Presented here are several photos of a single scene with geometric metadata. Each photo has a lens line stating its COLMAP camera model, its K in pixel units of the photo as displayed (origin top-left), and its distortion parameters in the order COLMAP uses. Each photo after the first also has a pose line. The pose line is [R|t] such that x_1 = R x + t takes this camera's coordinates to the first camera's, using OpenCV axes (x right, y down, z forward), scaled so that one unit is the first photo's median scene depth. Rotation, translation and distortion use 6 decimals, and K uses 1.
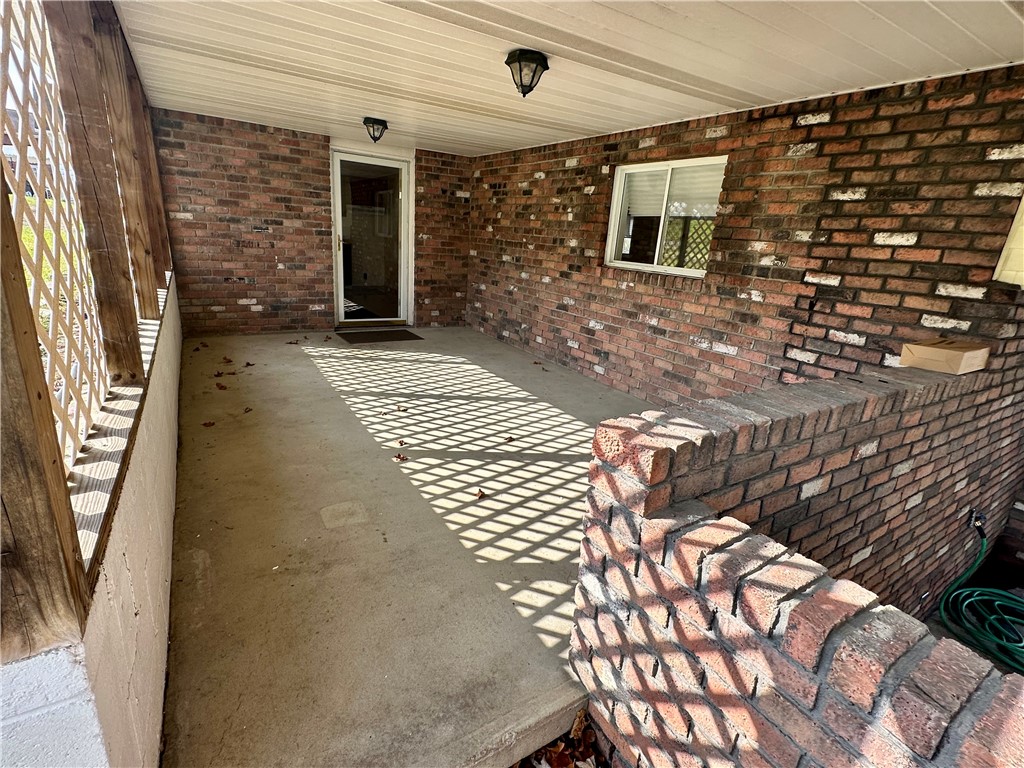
lens RADIAL K [[486.9, 0, 511.5], [0, 486.9, 388.1], [0, 0, 1]] dist [0.001161, -0.001434]
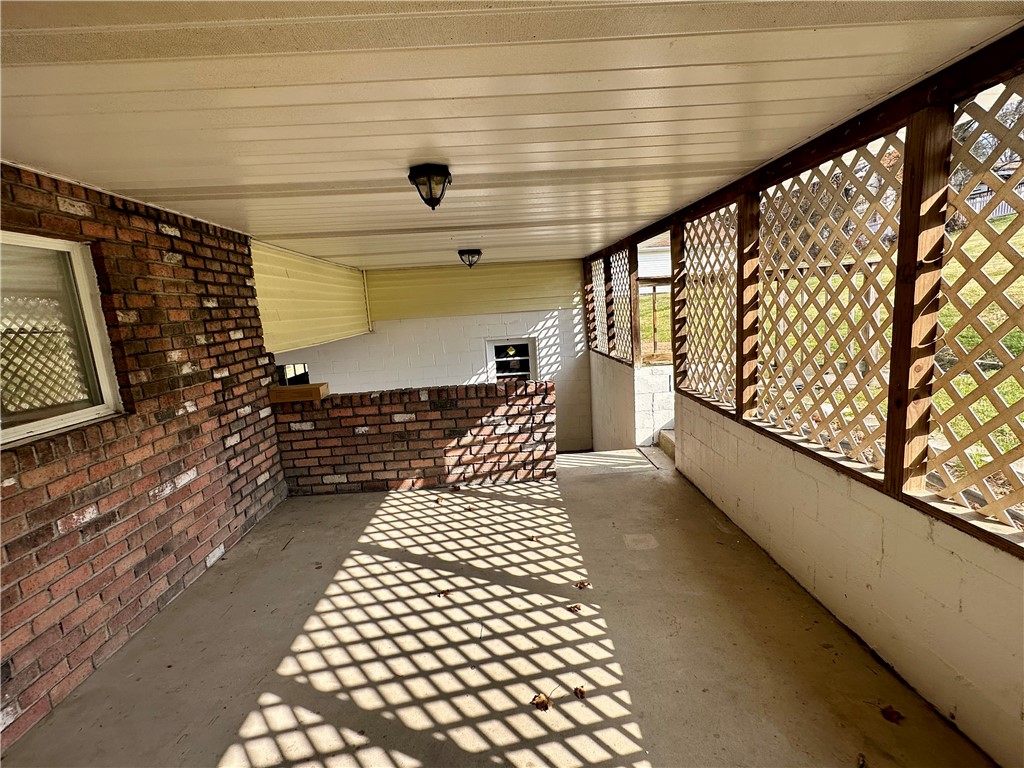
lens RADIAL K [[486.9, 0, 511.5], [0, 486.9, 388.1], [0, 0, 1]] dist [0.001161, -0.001434]
pose [[-0.859827, -0.101829, 0.500328, -0.503838], [0.155826, 0.880827, 0.447060, -0.580973], [-0.486225, 0.462359, -0.741491, 1.491661]]
